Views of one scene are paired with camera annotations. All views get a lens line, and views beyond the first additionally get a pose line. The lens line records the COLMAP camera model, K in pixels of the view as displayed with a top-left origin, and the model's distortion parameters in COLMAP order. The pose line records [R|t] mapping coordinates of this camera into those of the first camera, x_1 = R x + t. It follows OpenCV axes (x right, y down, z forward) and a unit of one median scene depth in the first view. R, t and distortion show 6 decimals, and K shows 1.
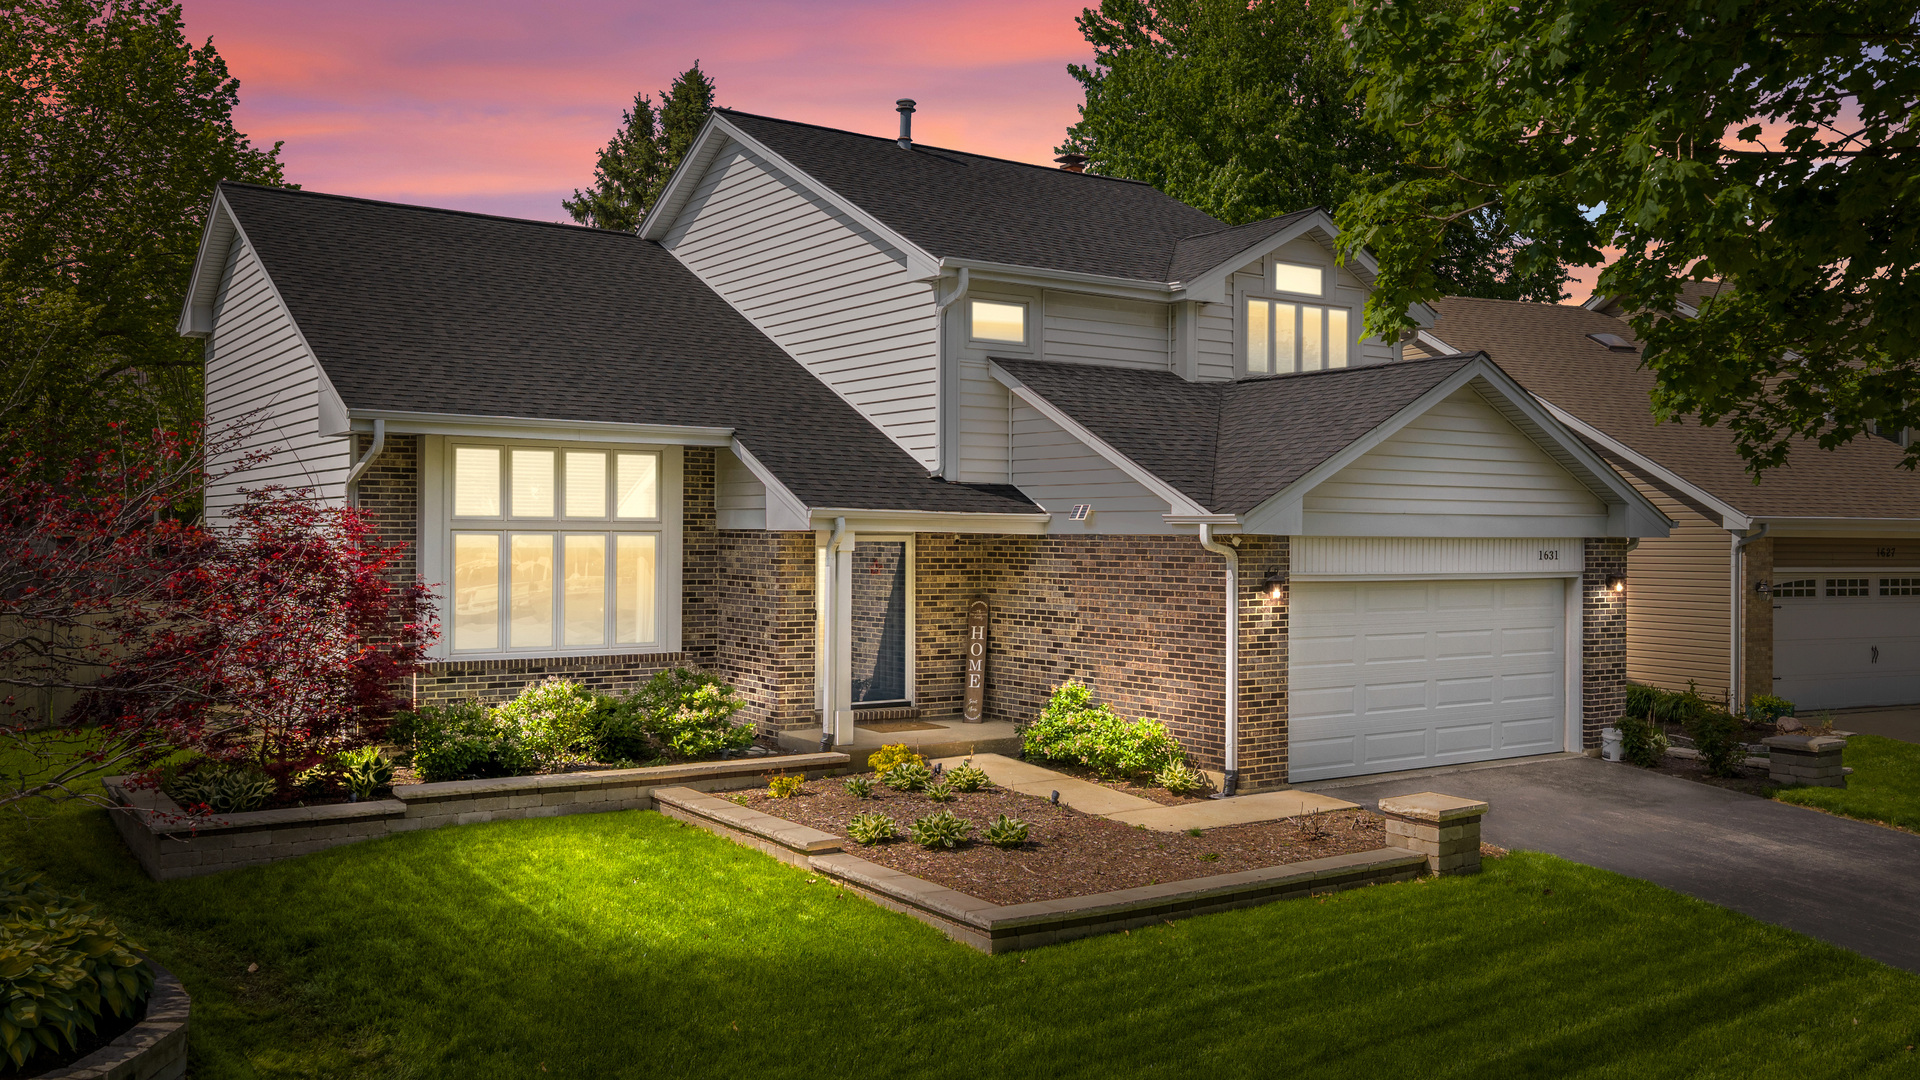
lens RADIAL K [[1591.4, 0, 962.7], [0, 1591.4, 538.0], [0, 0, 1]] dist [0.016476, -0.021158]
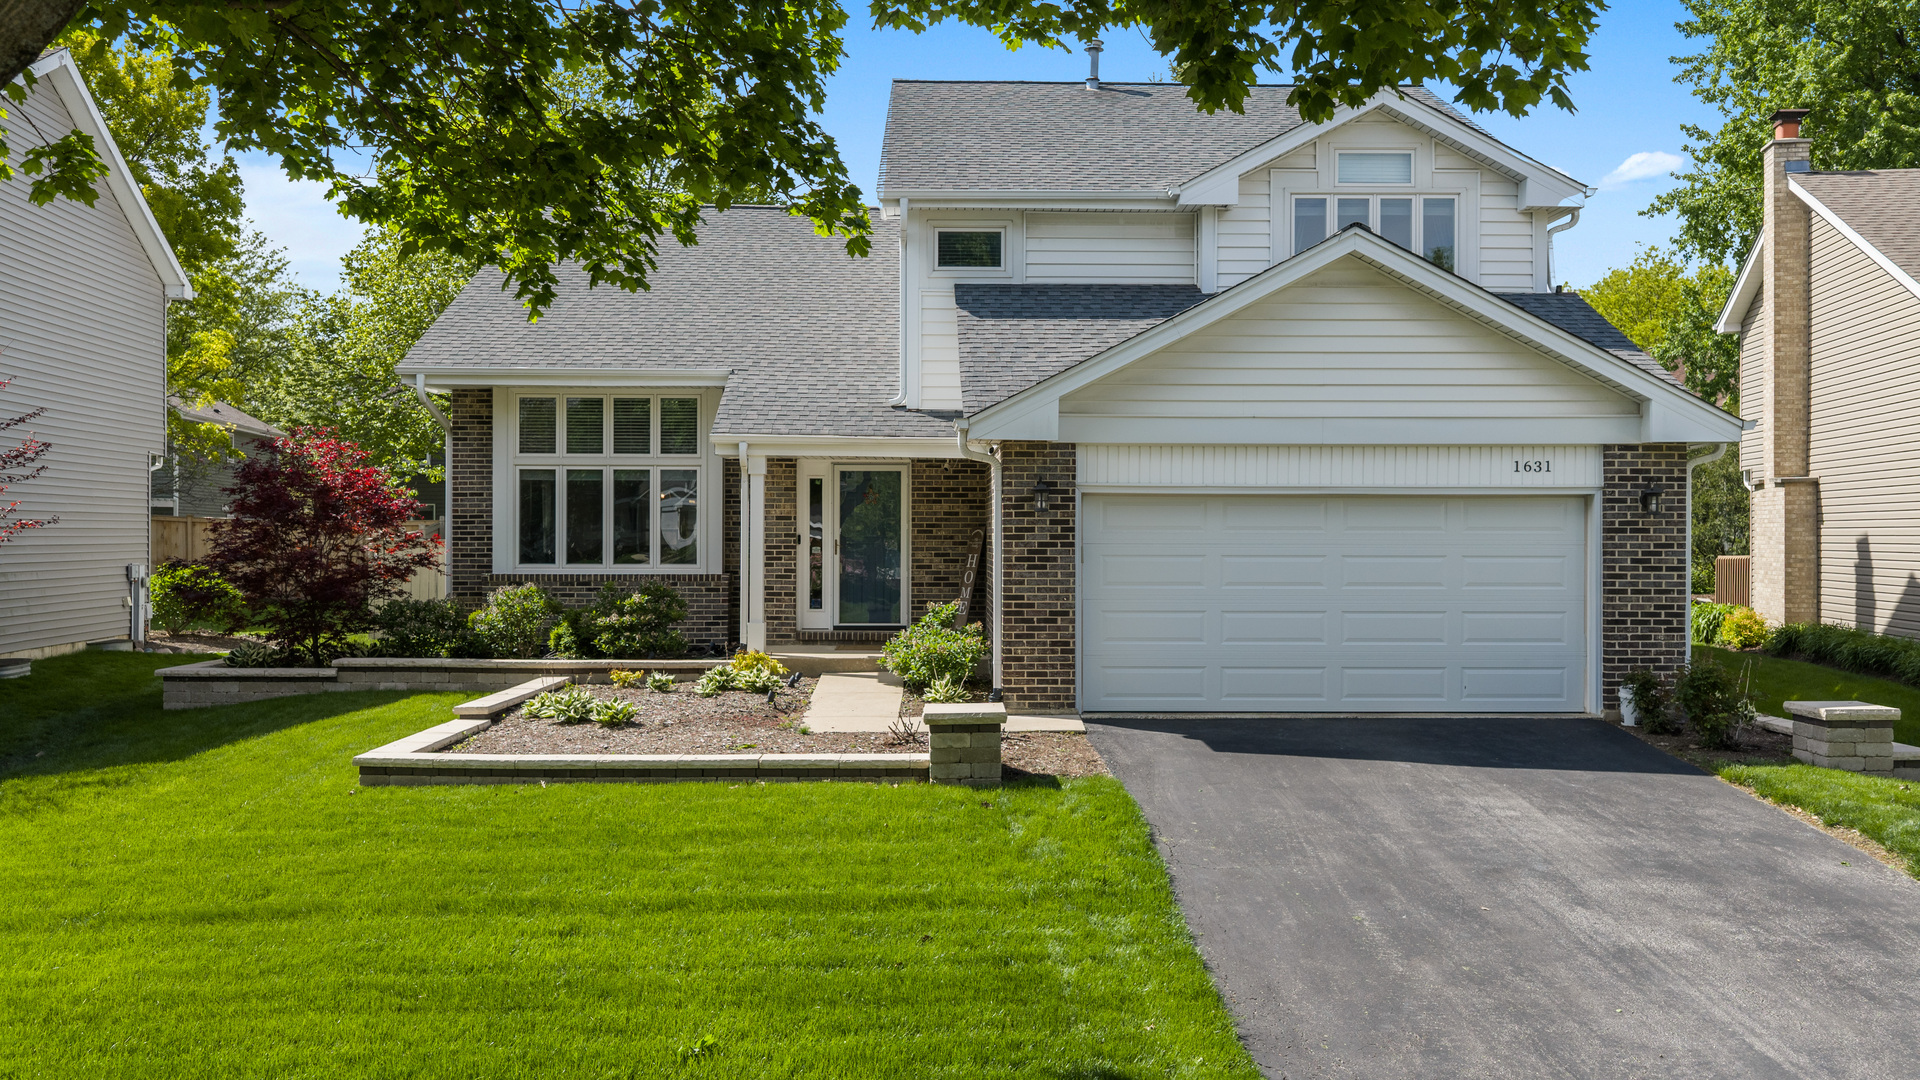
lens RADIAL K [[1591.4, 0, 961.0], [0, 1591.4, 543.9], [0, 0, 1]] dist [0.016476, -0.021158]
pose [[0.834095, -0.000457, -0.551621, 0.660388], [0.001610, 0.999997, 0.001606, 0.055936], [0.551619, -0.002228, 0.834093, 0.186229]]
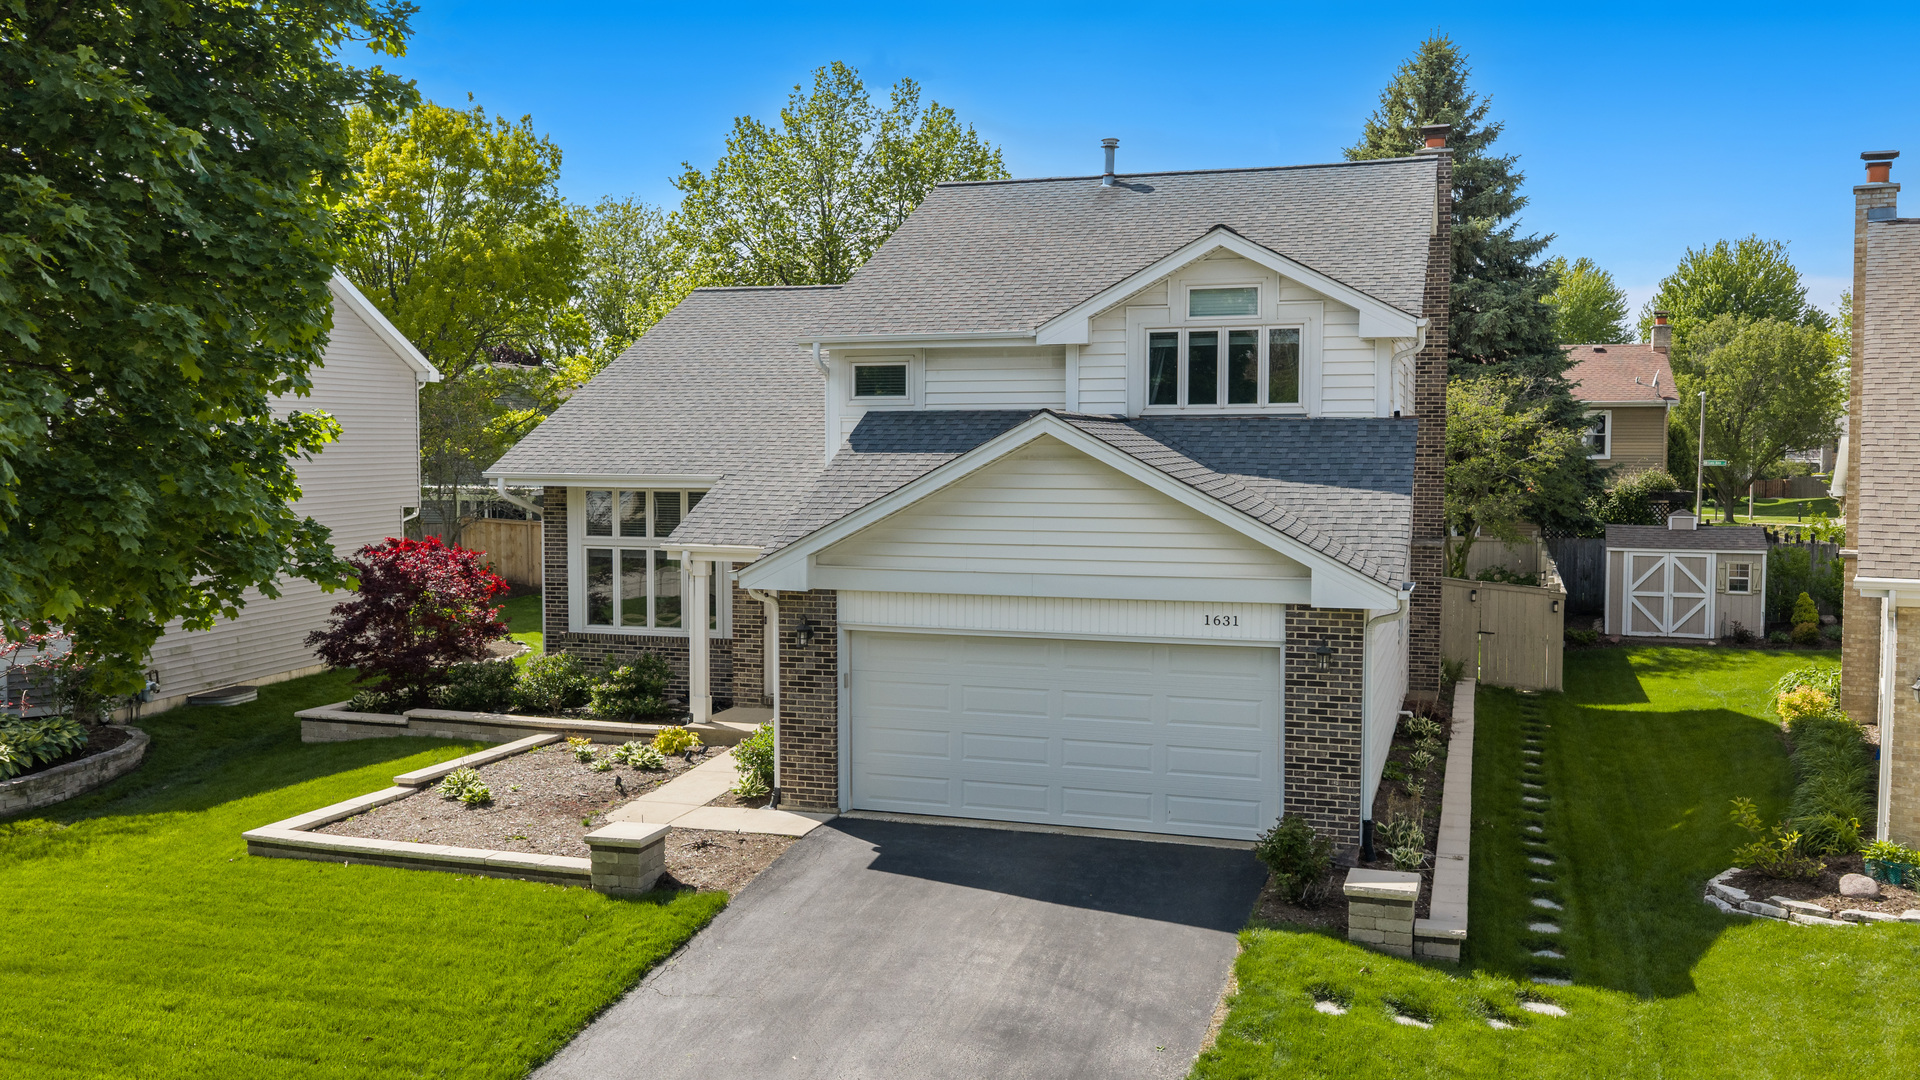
lens RADIAL K [[1591.4, 0, 959.4], [0, 1591.4, 536.7], [0, 0, 1]] dist [0.016476, -0.021158]
pose [[0.604356, 0.041662, -0.795625, 1.139910], [0.001888, 0.998554, 0.053723, -0.097759], [0.796712, -0.033970, 0.603403, 0.396792]]
